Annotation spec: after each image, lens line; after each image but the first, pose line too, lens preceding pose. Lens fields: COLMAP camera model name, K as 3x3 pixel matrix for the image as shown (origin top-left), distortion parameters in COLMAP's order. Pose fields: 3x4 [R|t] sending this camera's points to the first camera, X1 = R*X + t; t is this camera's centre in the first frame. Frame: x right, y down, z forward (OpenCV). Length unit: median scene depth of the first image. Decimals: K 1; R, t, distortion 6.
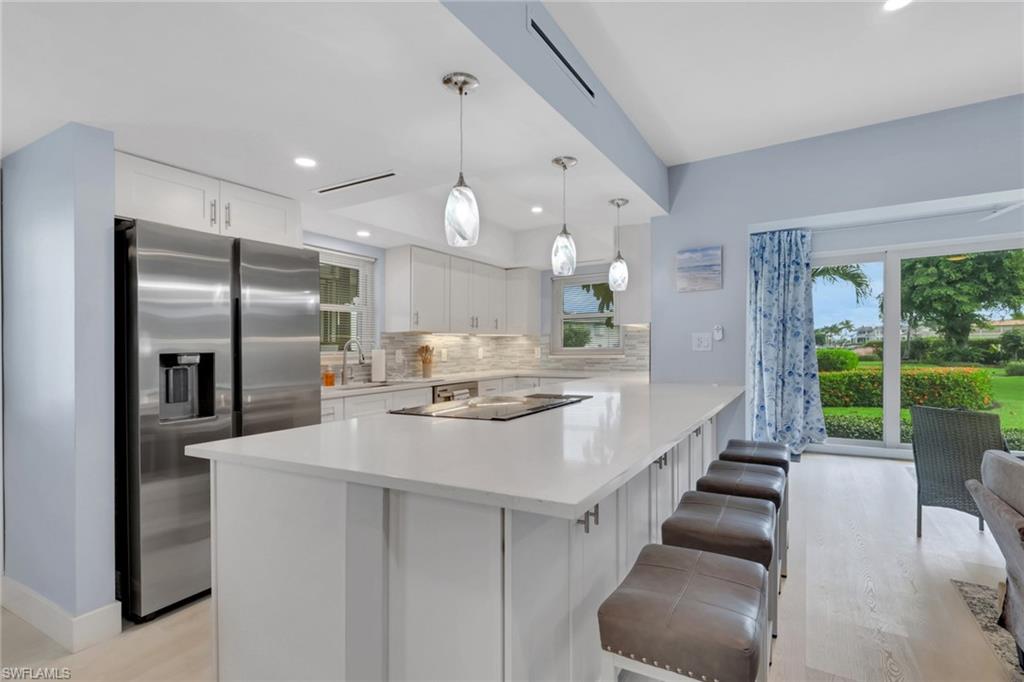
lens RADIAL K [[516.2, 0, 517.5], [0, 516.2, 353.8], [0, 0, 1]] dist [0.033338, 0.000619]
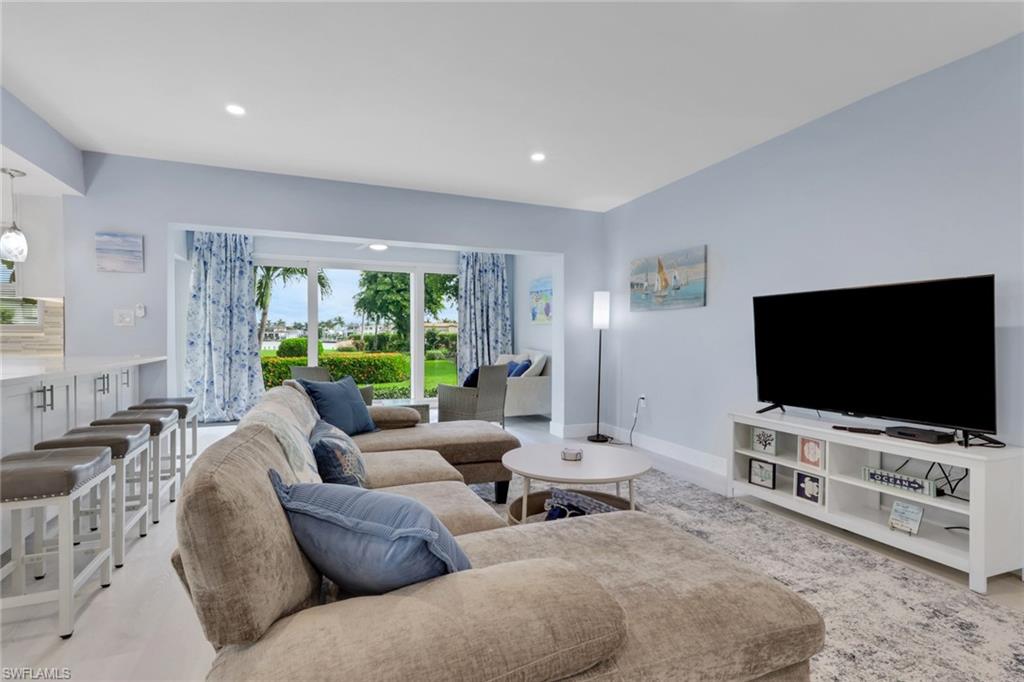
lens RADIAL K [[516.2, 0, 517.5], [0, 516.2, 353.8], [0, 0, 1]] dist [0.033338, 0.000619]
pose [[0.627676, -0.007331, 0.778440, 0.002192], [-0.004019, 0.999912, 0.012658, 0.023250], [-0.778464, -0.011073, 0.627591, -0.239489]]
